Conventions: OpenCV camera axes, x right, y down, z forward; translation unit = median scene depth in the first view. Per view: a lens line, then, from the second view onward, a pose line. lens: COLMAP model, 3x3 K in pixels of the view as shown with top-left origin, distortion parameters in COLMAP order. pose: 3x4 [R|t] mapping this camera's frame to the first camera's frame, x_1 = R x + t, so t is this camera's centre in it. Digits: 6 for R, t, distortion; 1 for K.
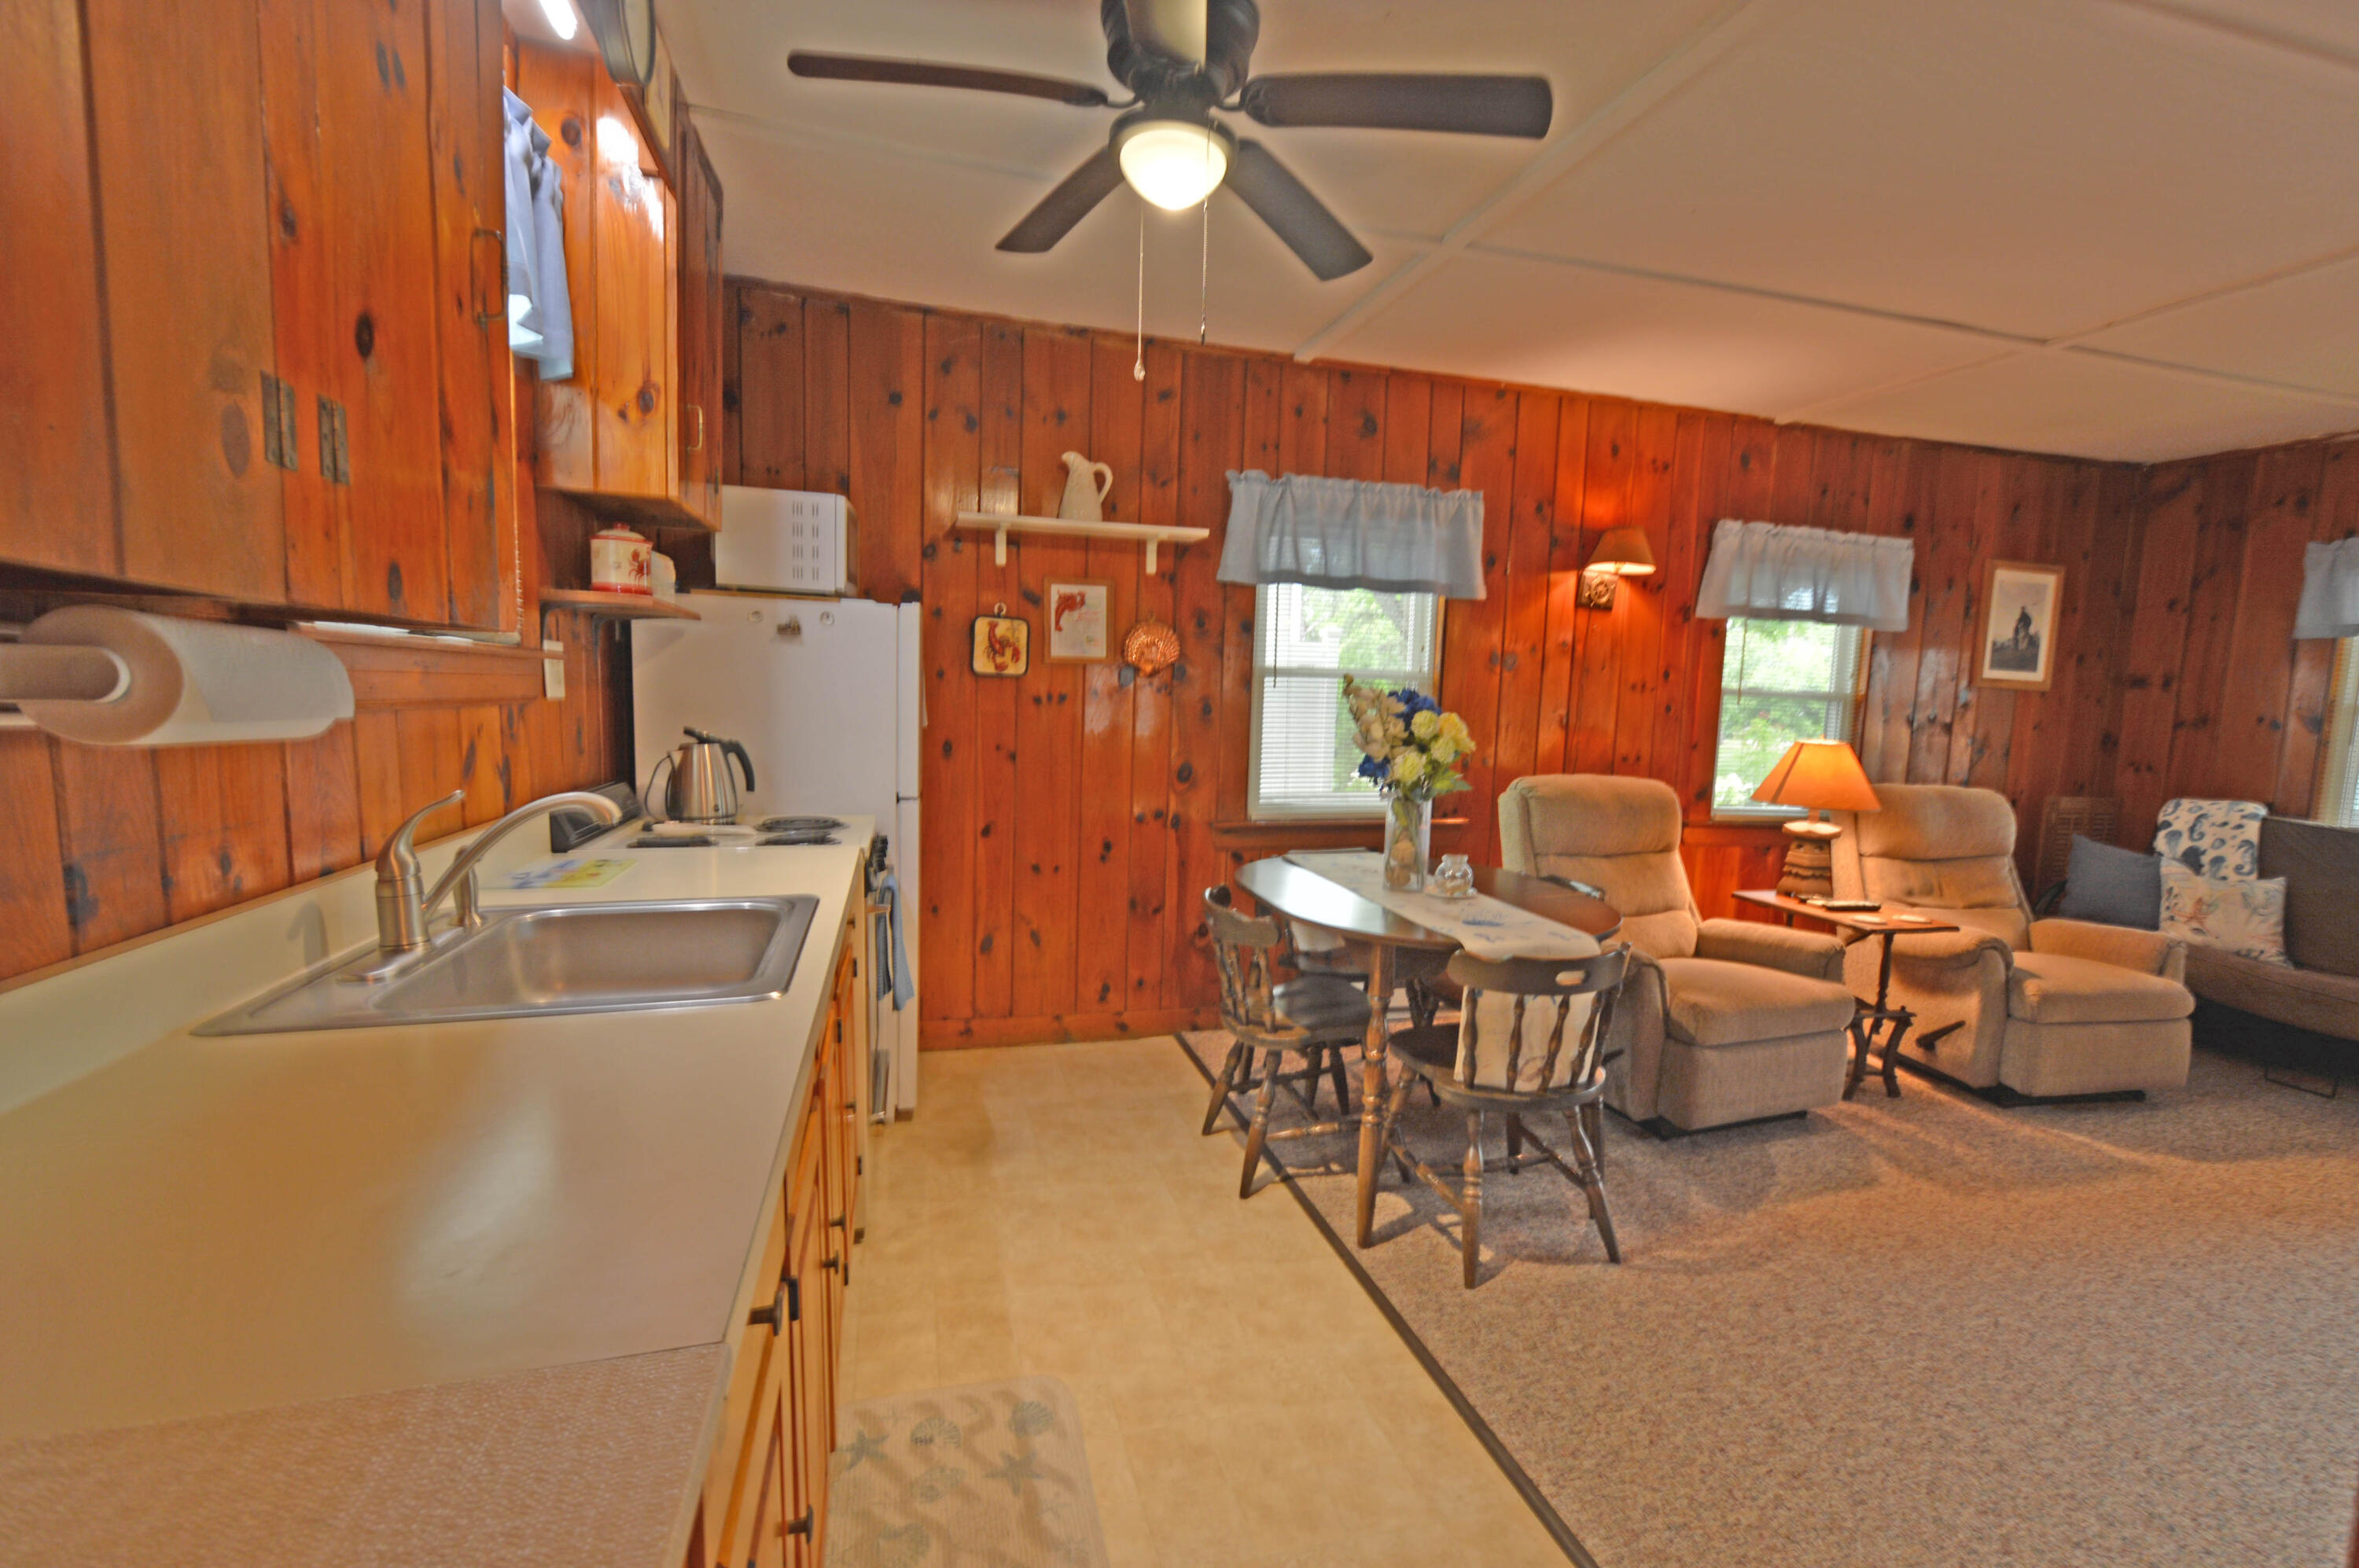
lens RADIAL K [[1041.9, 0, 1211.0], [0, 1041.9, 814.6], [0, 0, 1]] dist [0.000779, -0.001639]
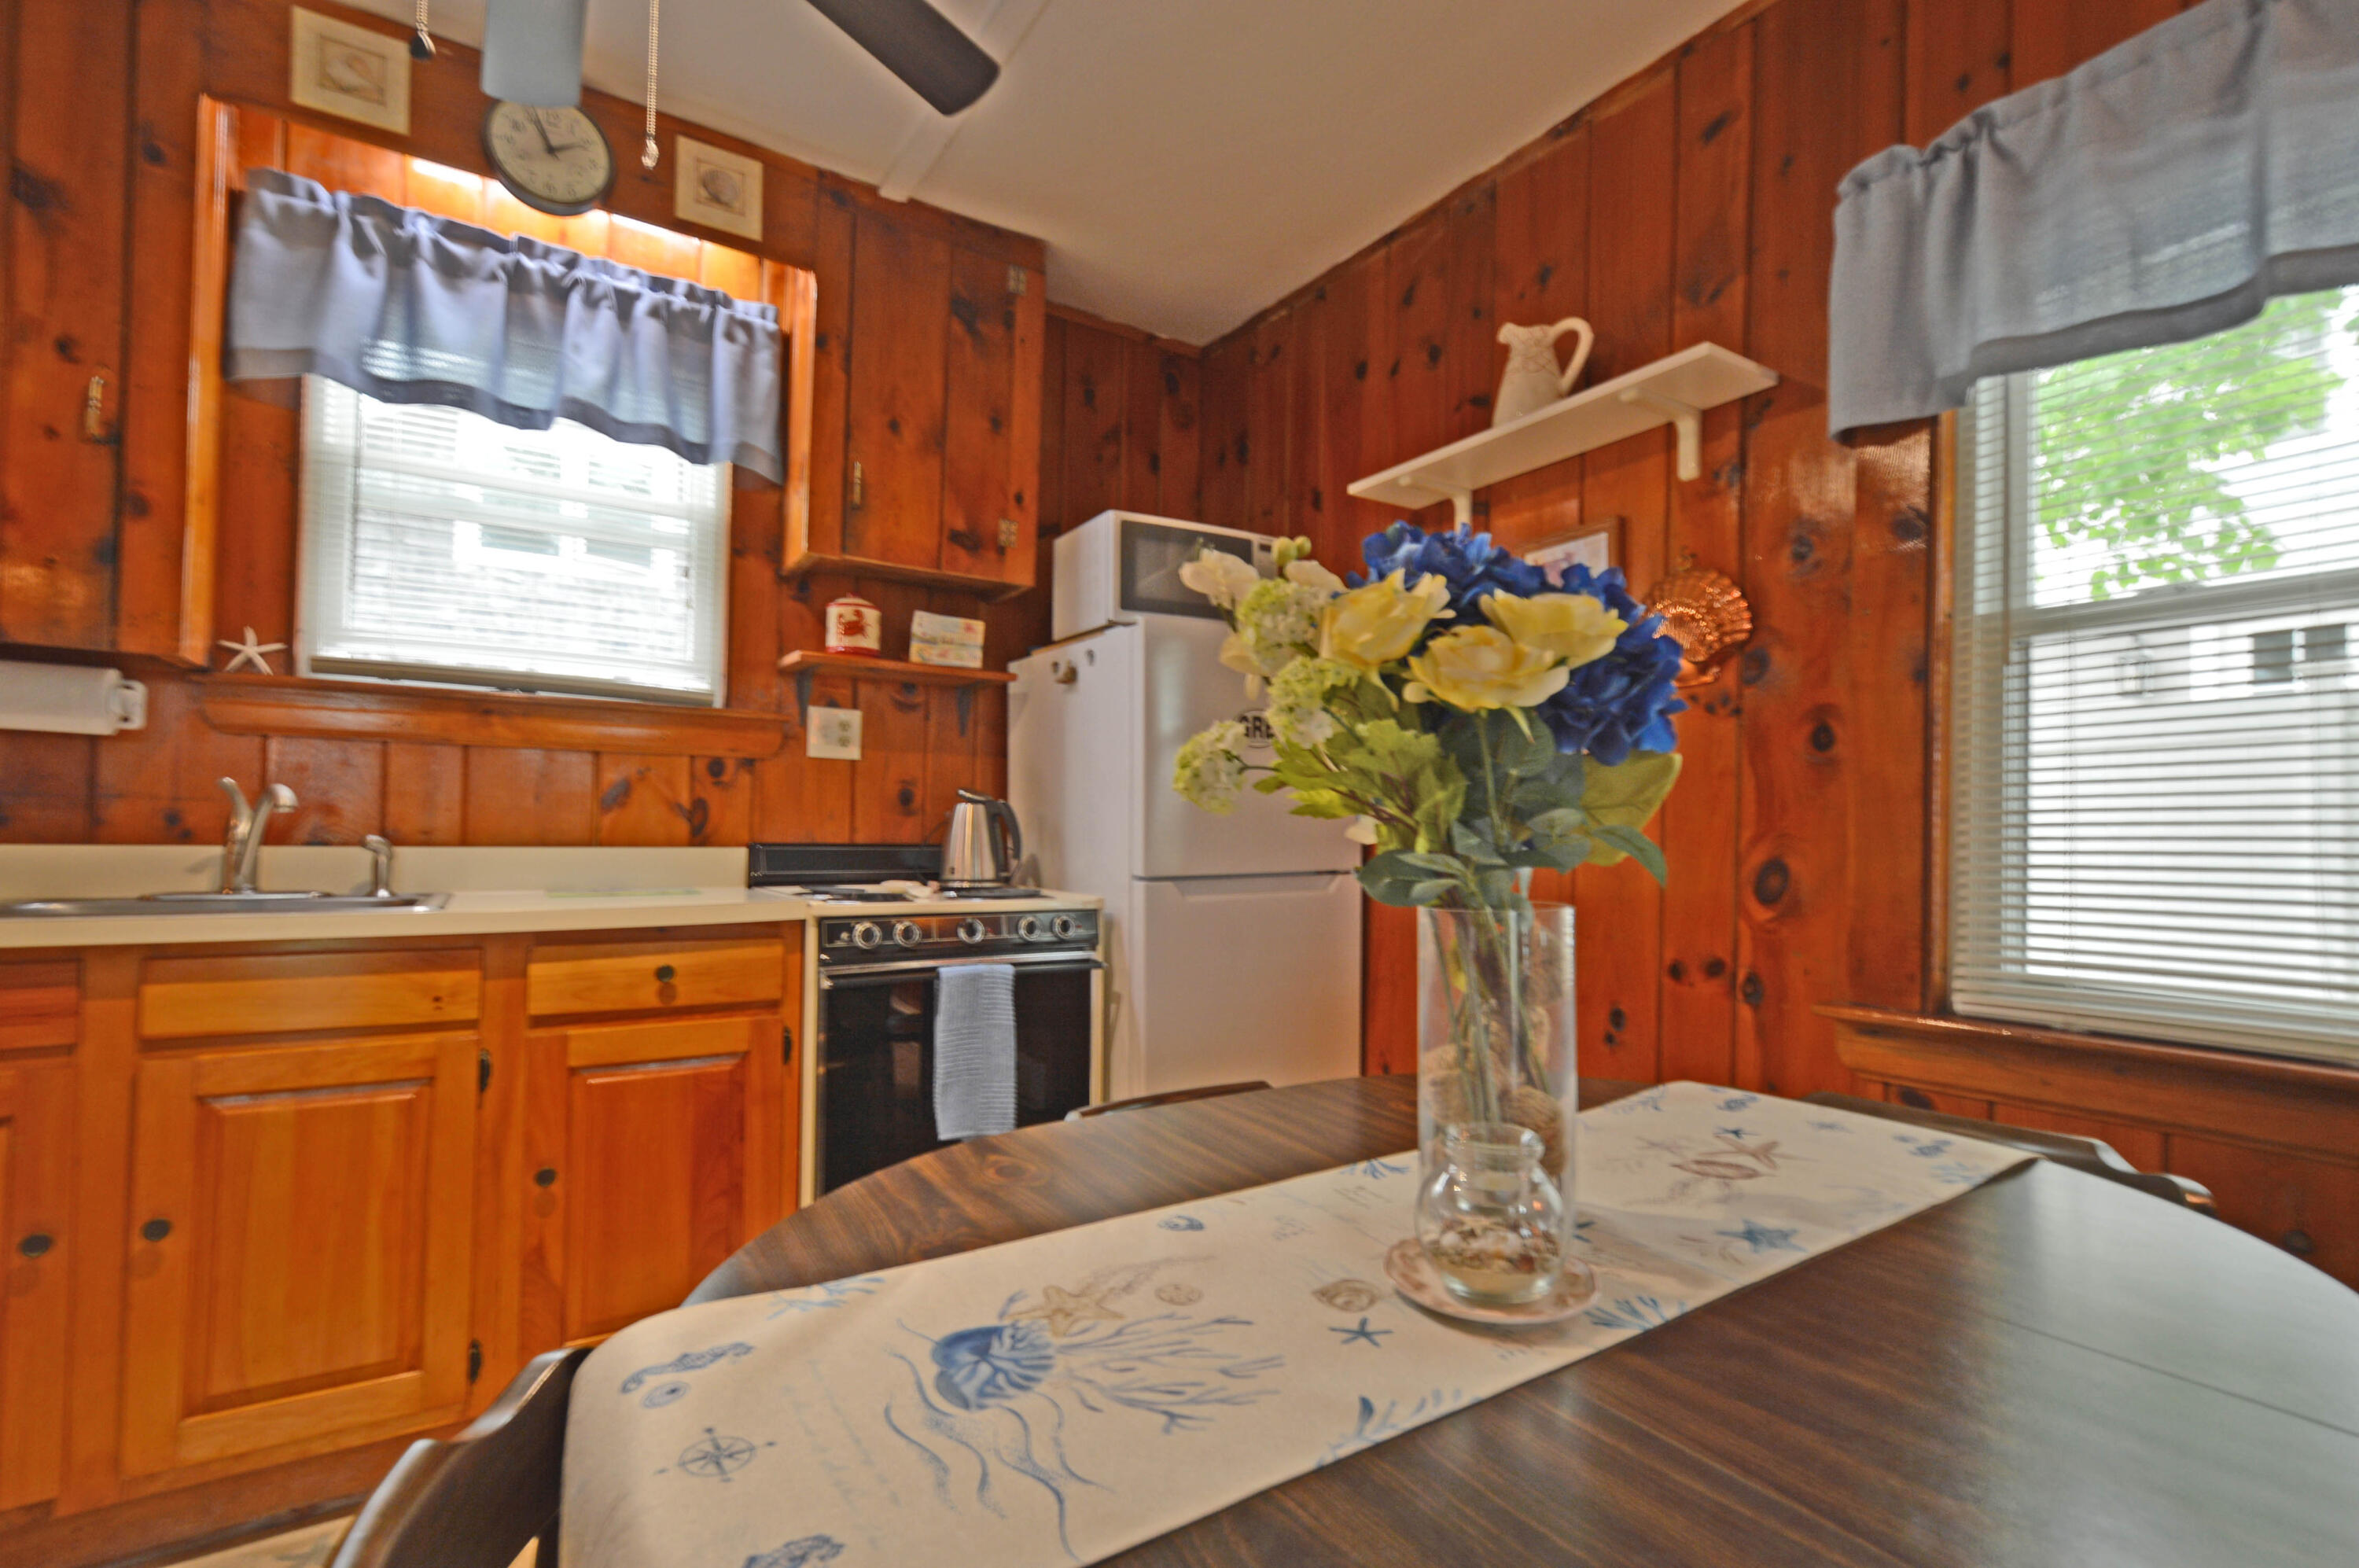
lens RADIAL K [[1041.9, 0, 1187.3], [0, 1041.9, 810.2], [0, 0, 1]] dist [0.000779, -0.001639]
pose [[0.298423, -0.041337, -0.953538, 0.299648], [-0.112948, 0.990512, -0.078288, -0.006313], [0.947727, 0.131063, 0.290922, 0.566648]]
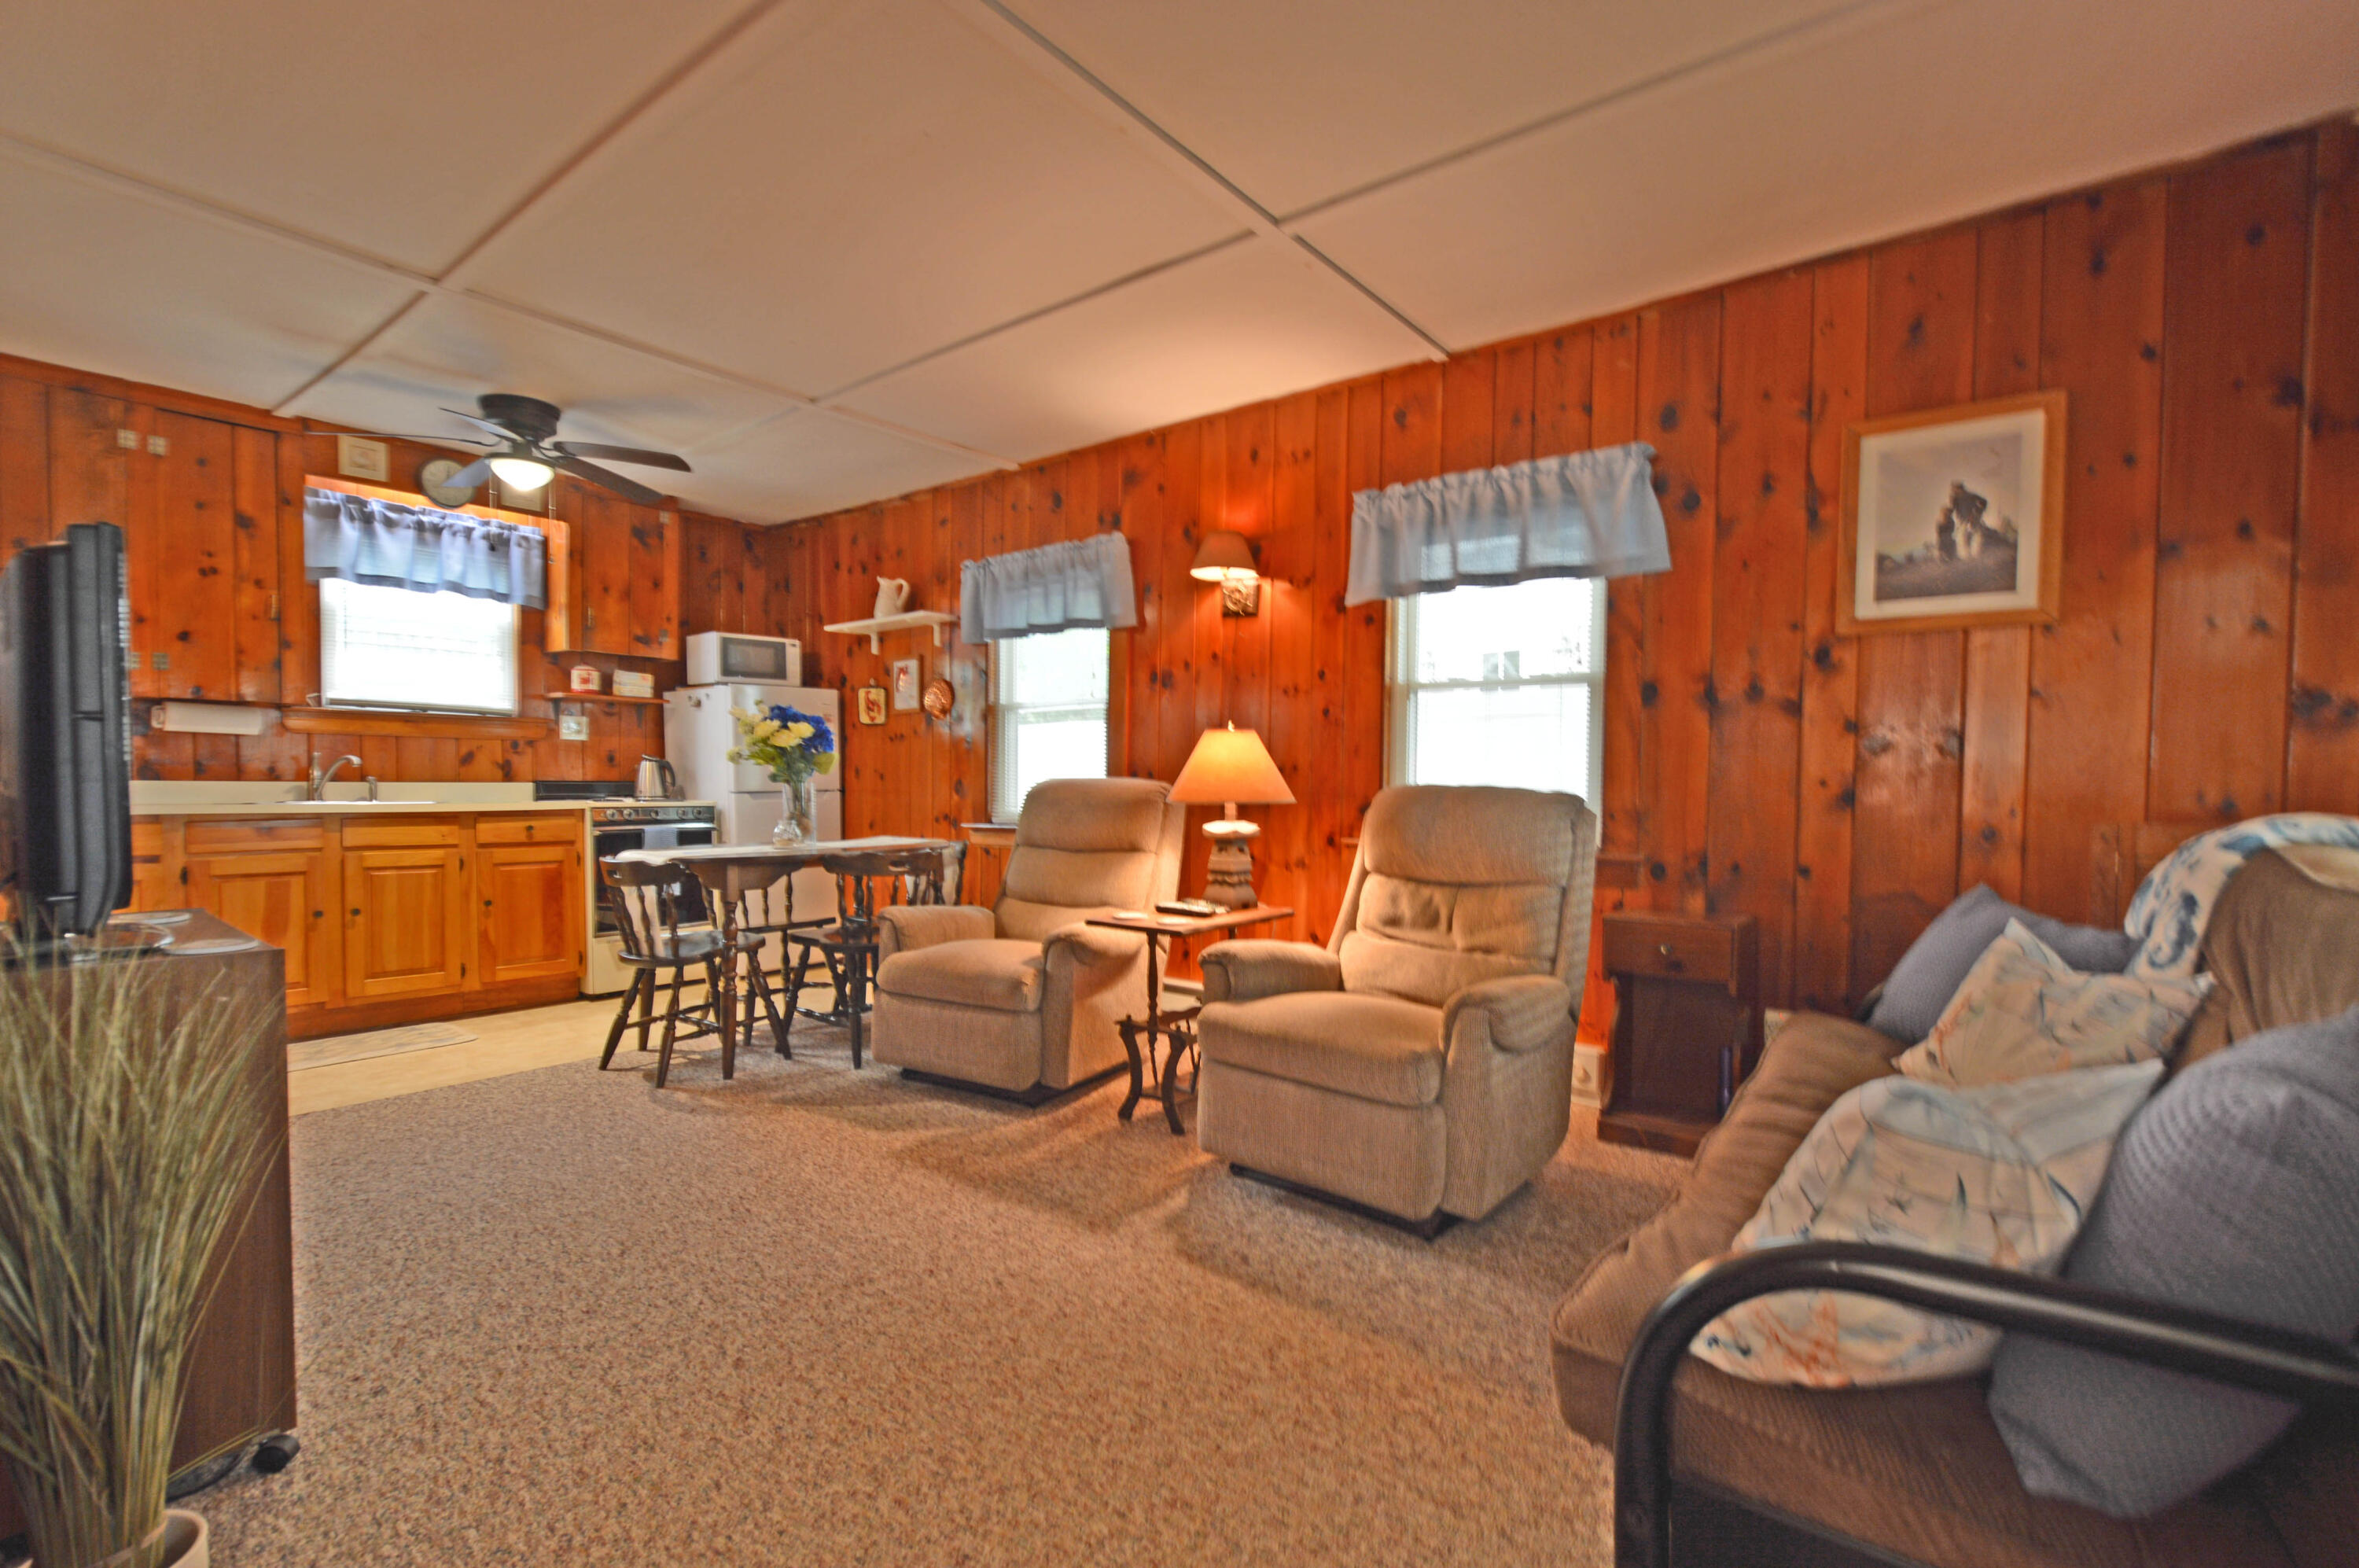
lens RADIAL K [[1041.9, 0, 1192.0], [0, 1041.9, 807.3], [0, 0, 1]] dist [0.000779, -0.001639]
pose [[0.598883, -0.010372, -0.800769, 1.126456], [-0.074077, 0.994912, -0.068288, 0.051855], [0.797403, 0.100215, 0.595068, 0.397514]]
